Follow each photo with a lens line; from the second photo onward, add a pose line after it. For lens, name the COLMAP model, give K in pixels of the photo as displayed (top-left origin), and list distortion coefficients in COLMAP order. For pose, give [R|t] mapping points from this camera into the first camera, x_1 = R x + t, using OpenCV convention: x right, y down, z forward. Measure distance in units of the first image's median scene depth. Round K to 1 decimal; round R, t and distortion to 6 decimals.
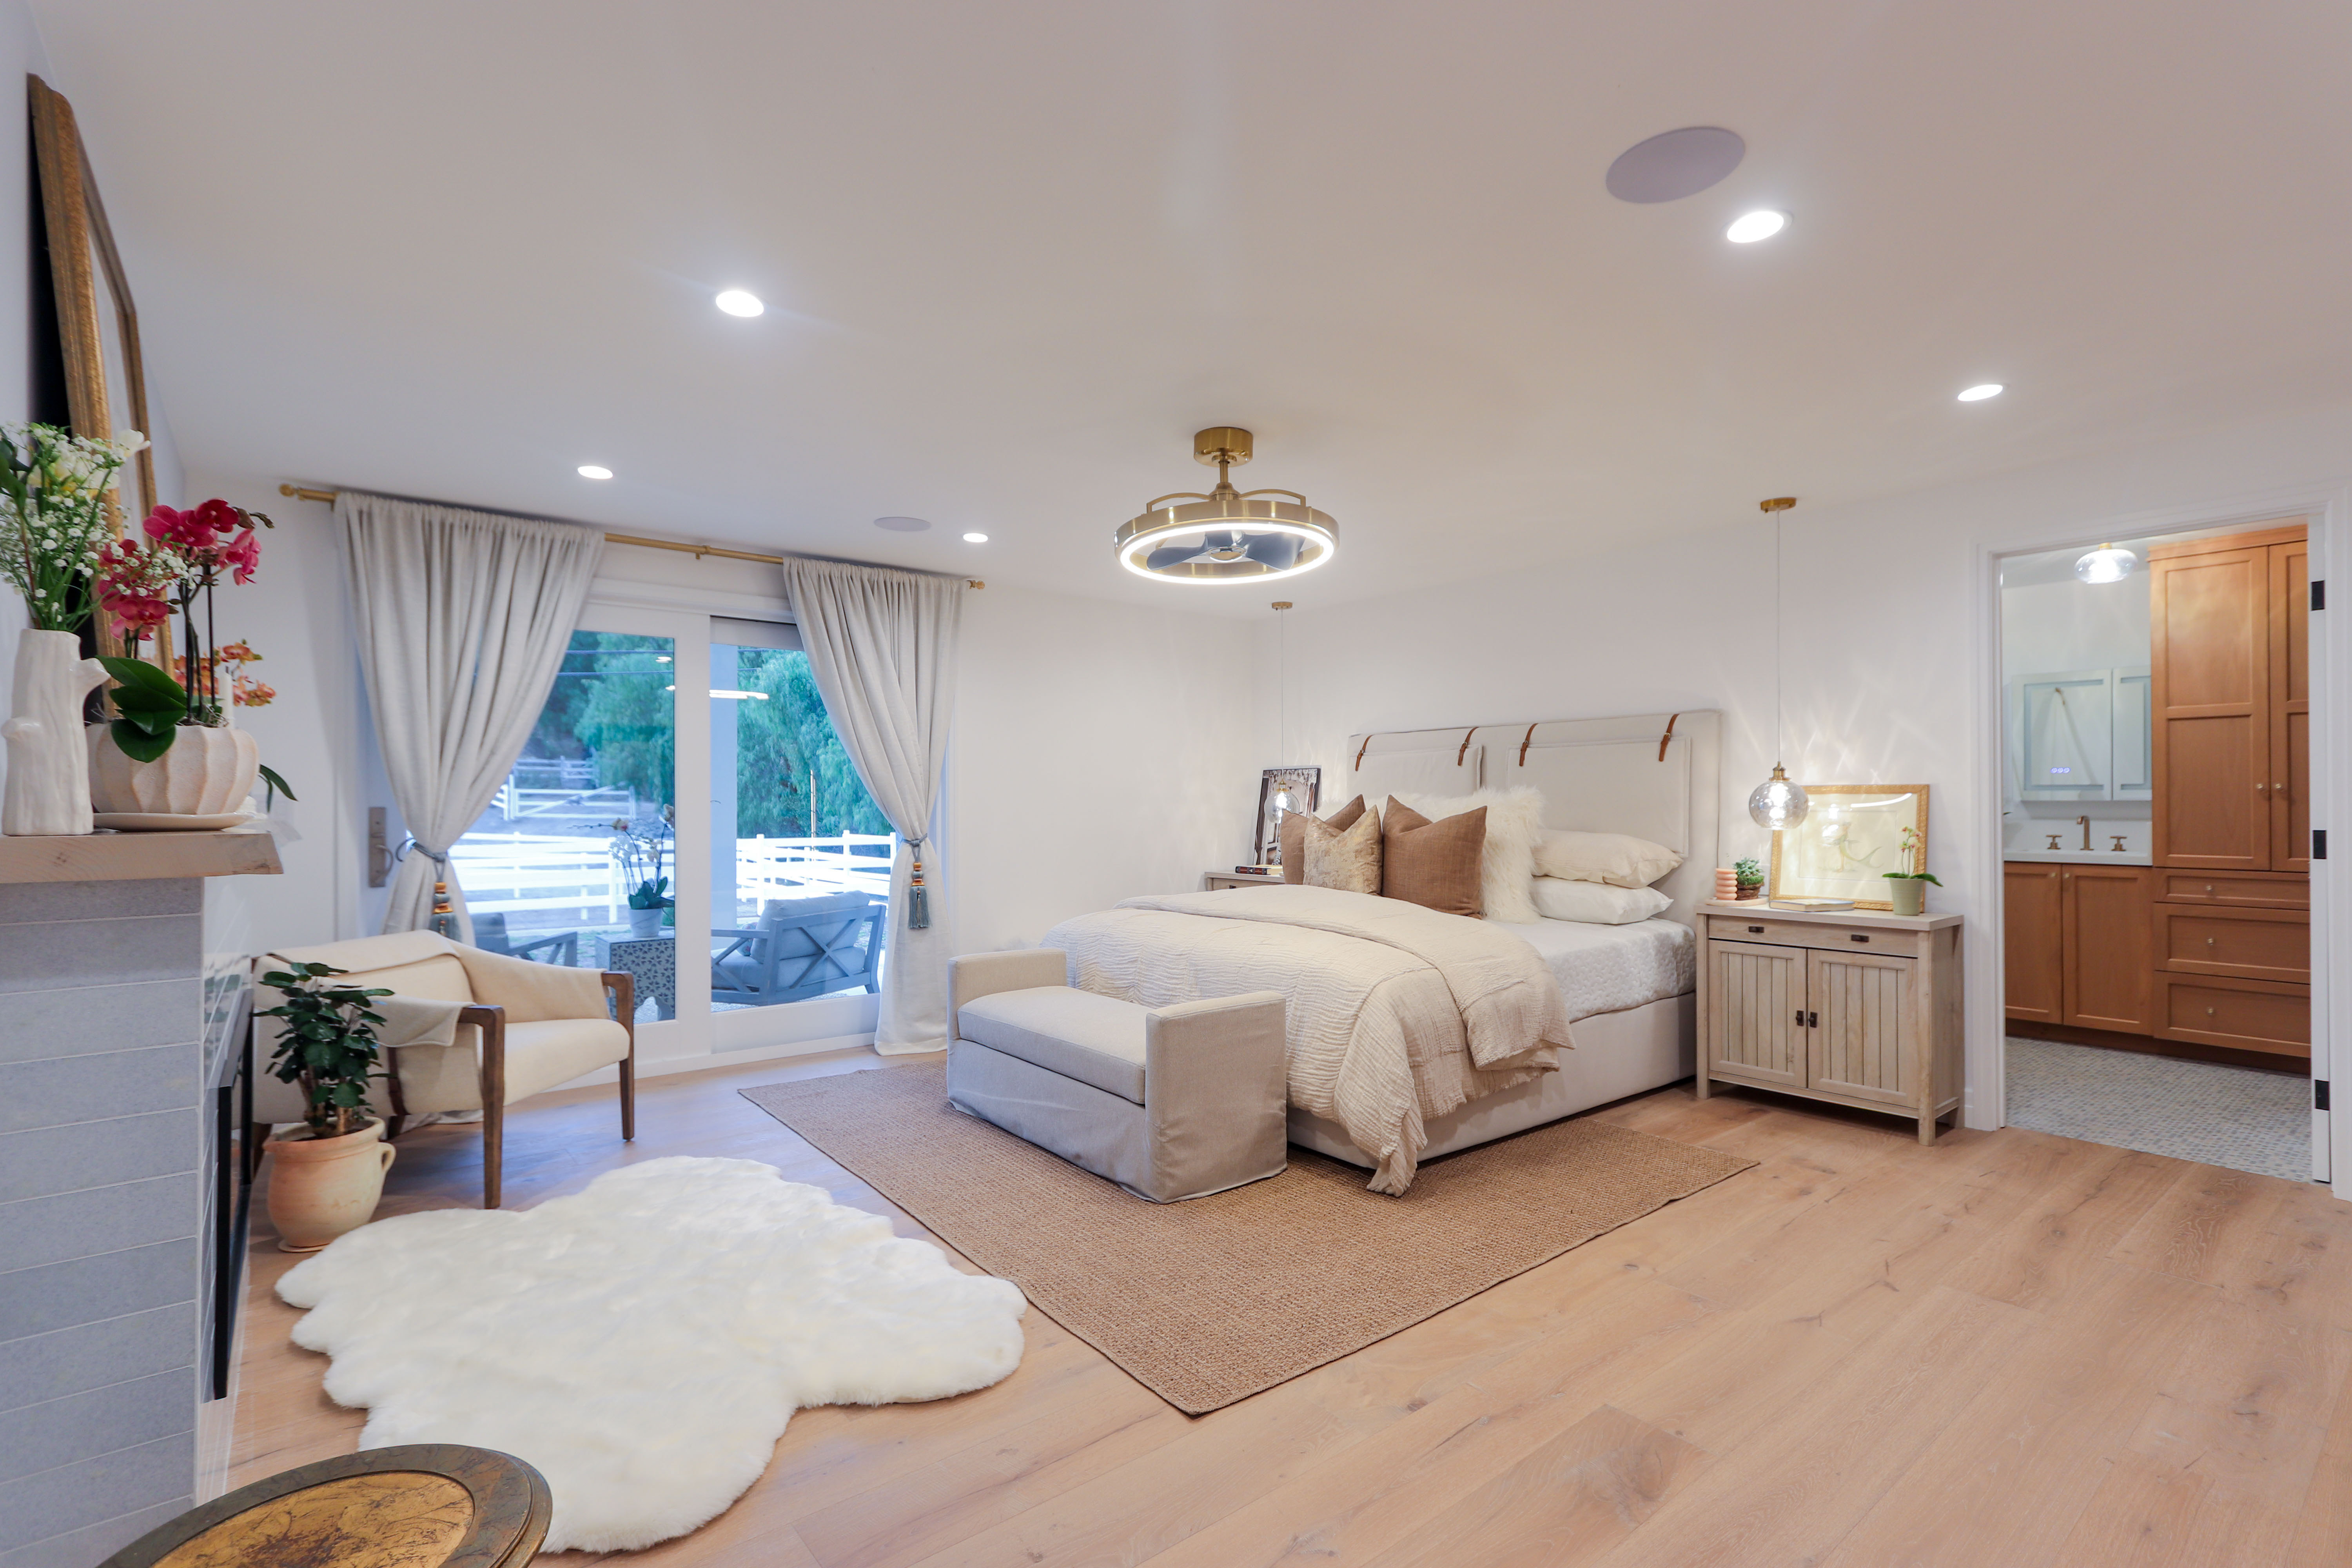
lens RADIAL K [[1090.1, 0, 1176.0], [0, 1090.1, 784.0], [0, 0, 1]] dist [0.000965, 0.000126]
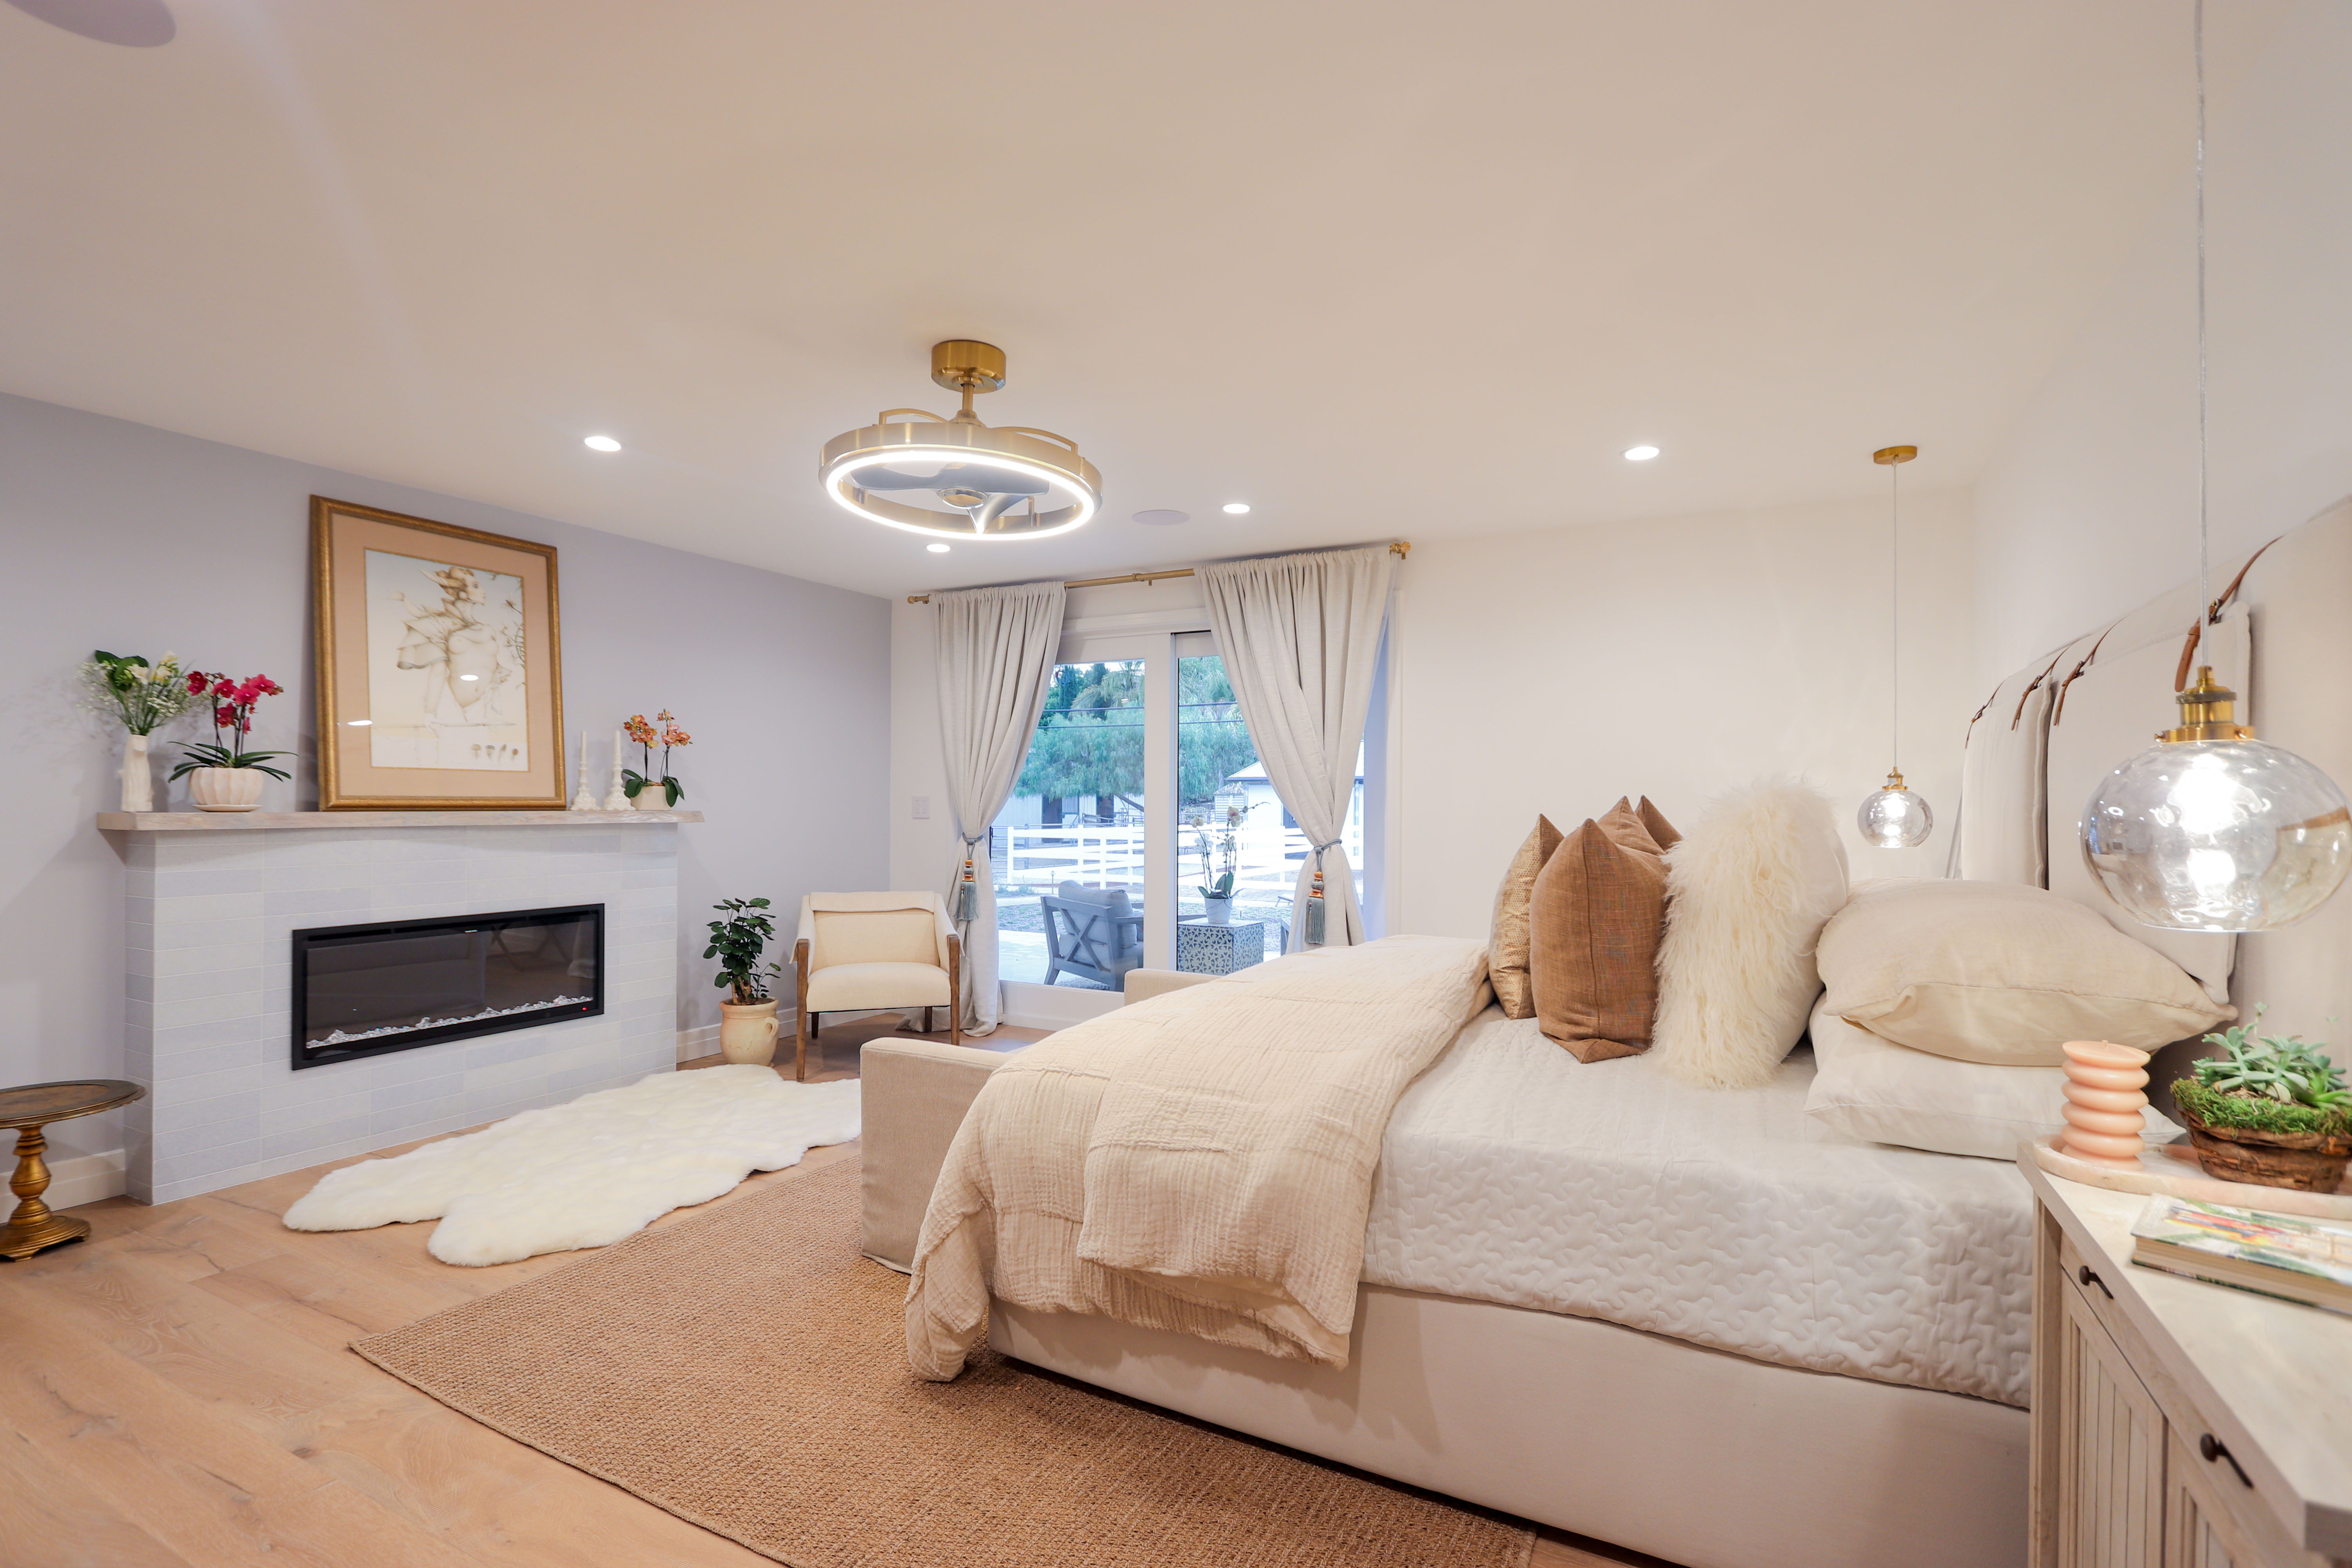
lens RADIAL K [[1090.2, 0, 1176.0], [0, 1090.2, 784.0], [0, 0, 1]] dist [-0.019316, 0.000307]
pose [[0.399939, -0.009447, -0.916493, 0.833435], [0.006426, 0.999951, -0.007503, 0.007895], [0.916519, -0.002889, 0.399980, 0.810814]]
